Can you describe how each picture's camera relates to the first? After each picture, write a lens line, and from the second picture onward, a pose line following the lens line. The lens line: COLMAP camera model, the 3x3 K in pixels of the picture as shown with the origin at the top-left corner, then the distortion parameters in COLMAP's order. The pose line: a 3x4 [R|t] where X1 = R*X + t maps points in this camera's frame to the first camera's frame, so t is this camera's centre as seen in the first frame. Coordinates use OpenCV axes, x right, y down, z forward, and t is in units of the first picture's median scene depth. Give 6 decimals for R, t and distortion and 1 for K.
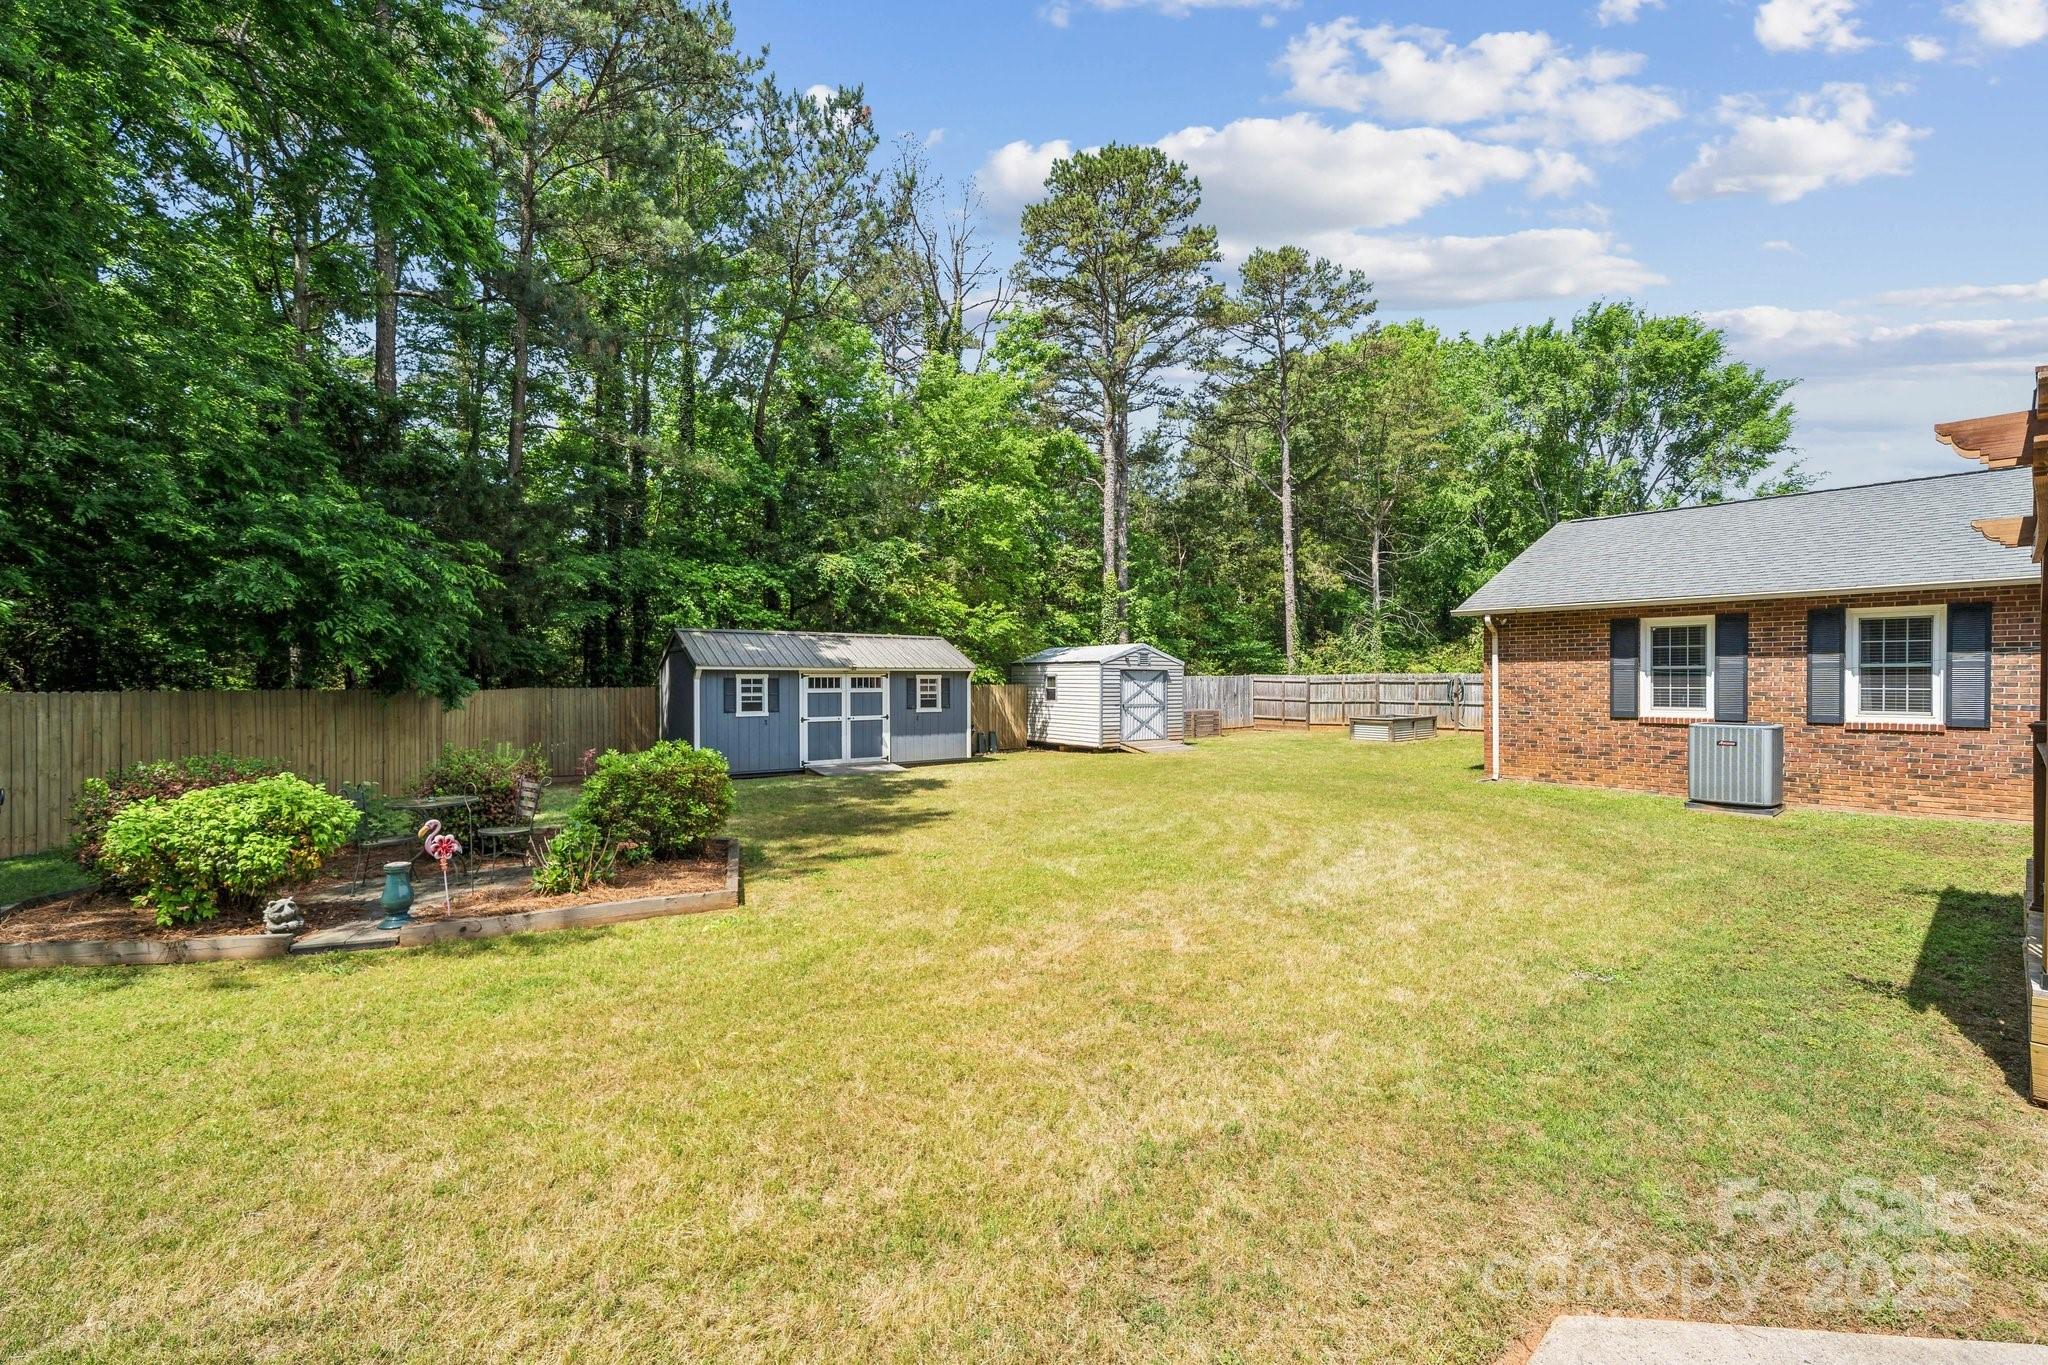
lens RADIAL K [[854.0, 0, 1040.7], [0, 854.0, 686.8], [0, 0, 1]] dist [-0.002148, -0.001092]
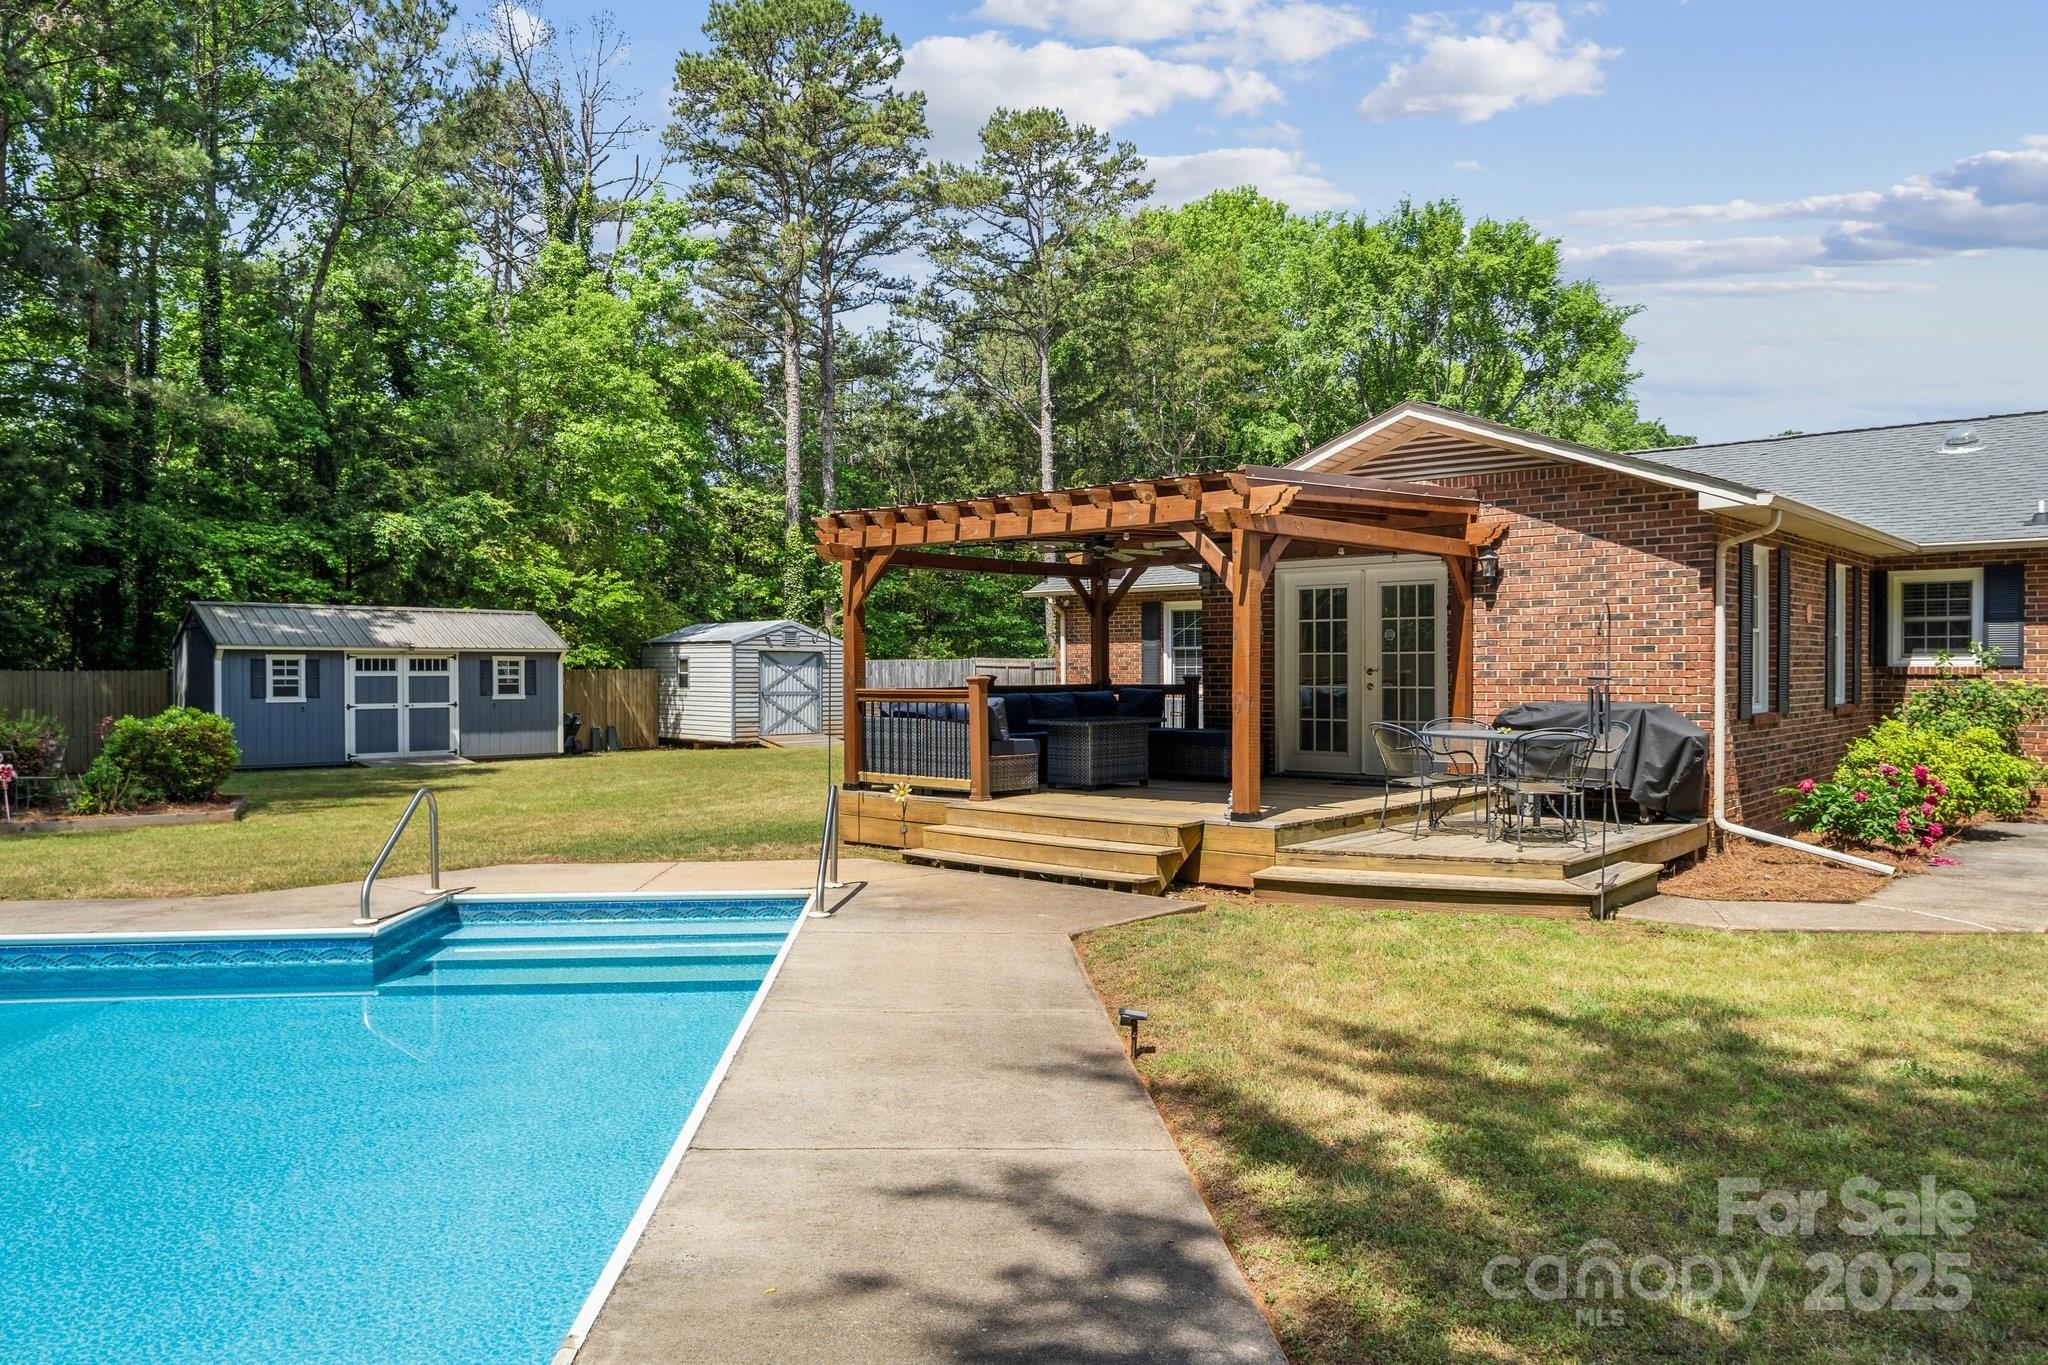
lens RADIAL K [[1367.1, 0, 1028.2], [0, 1367.1, 689.5], [0, 0, 1]] dist [0.003197, -0.004552]
pose [[0.990671, -0.002256, 0.136255, 0.207164], [0.001406, 0.999979, 0.006329, 0.012001], [-0.136266, -0.006078, 0.990654, -0.457307]]
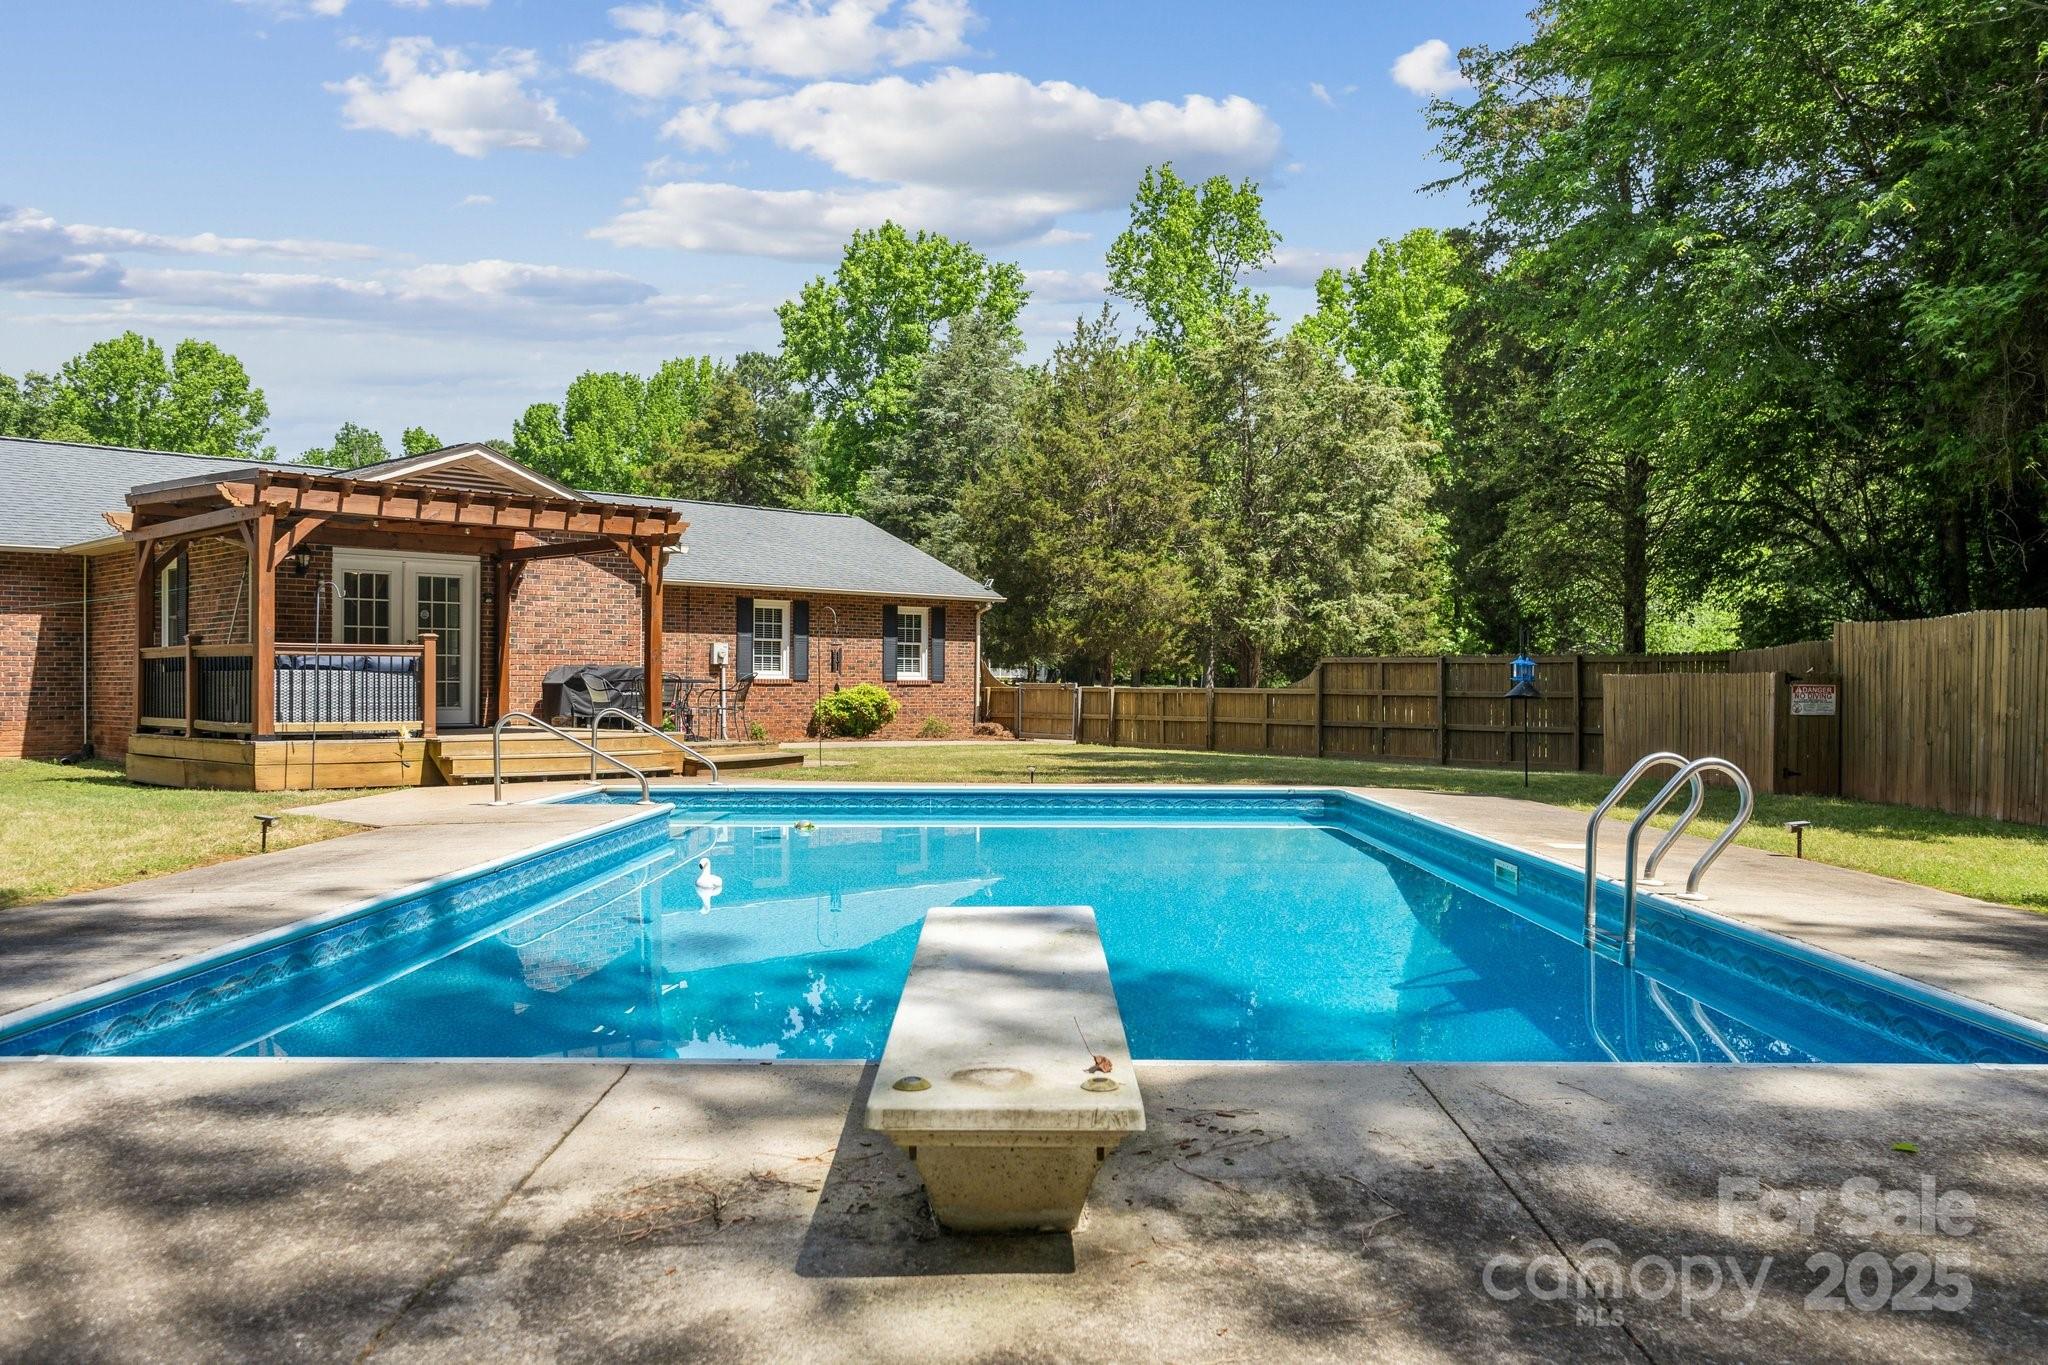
lens RADIAL K [[1620.0, 0, 974.5], [0, 1620.0, 707.6], [0, 0, 1]] dist [-0.028767, 0.018345]
pose [[-0.039958, -0.010192, 0.999149, -0.555152], [0.006560, 0.999924, 0.010462, 0.039966], [-0.999180, 0.006972, -0.039889, -0.126545]]
